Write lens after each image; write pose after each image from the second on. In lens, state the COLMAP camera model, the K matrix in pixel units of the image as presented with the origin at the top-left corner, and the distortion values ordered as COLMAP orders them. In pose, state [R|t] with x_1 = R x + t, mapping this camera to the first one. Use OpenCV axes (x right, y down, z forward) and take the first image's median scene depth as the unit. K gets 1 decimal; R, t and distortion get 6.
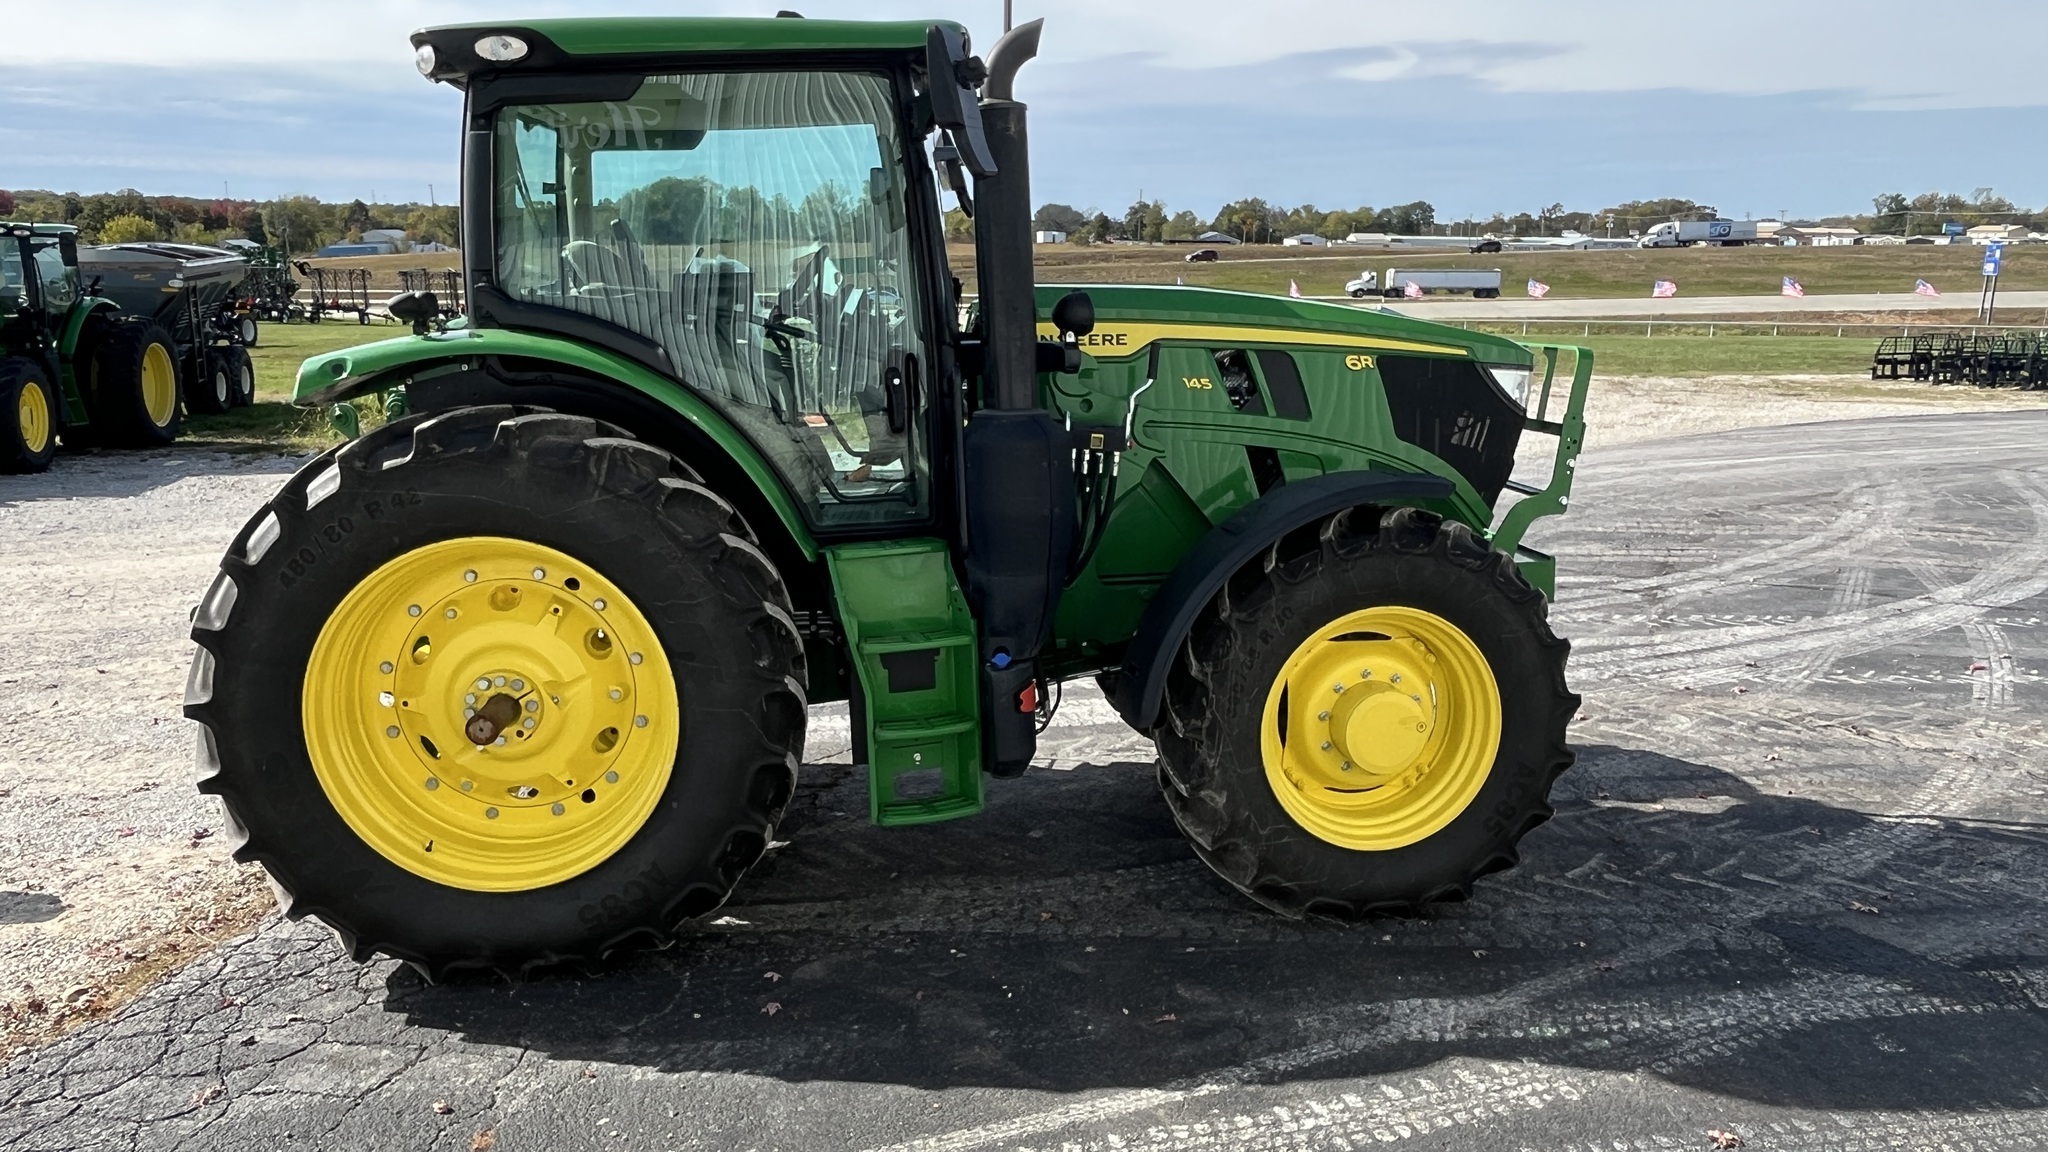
lens RADIAL K [[1536.3, 0, 1018.9], [0, 1536.3, 579.3], [0, 0, 1]] dist [0.006331, -0.010650]
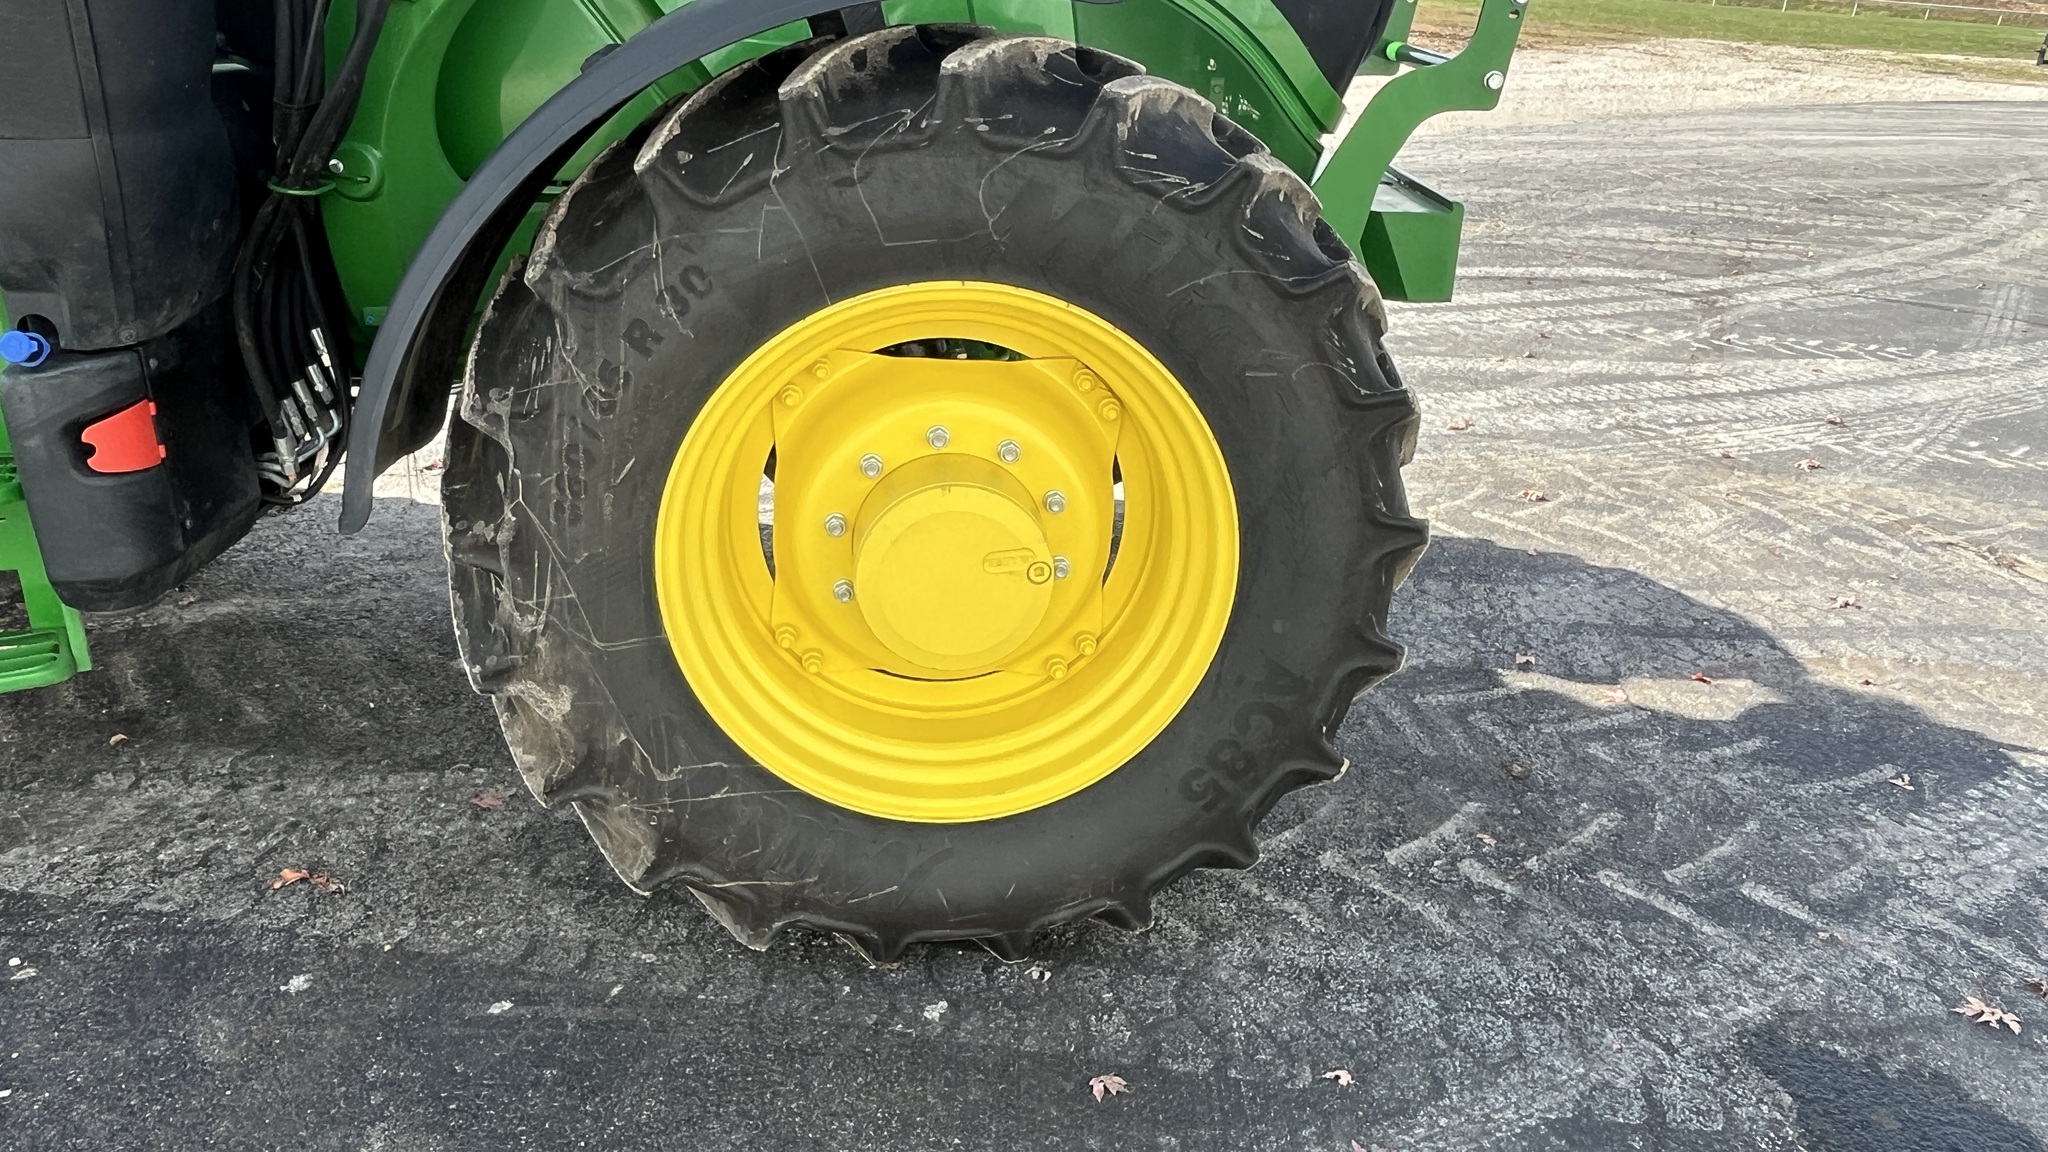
lens RADIAL K [[1536.3, 0, 1018.9], [0, 1536.3, 579.3], [0, 0, 1]] dist [0.006331, -0.010650]
pose [[0.996695, 0.076141, -0.028302, 0.202699], [-0.068196, 0.973626, 0.217718, 0.003425], [0.044133, -0.215068, 0.975601, 0.437450]]
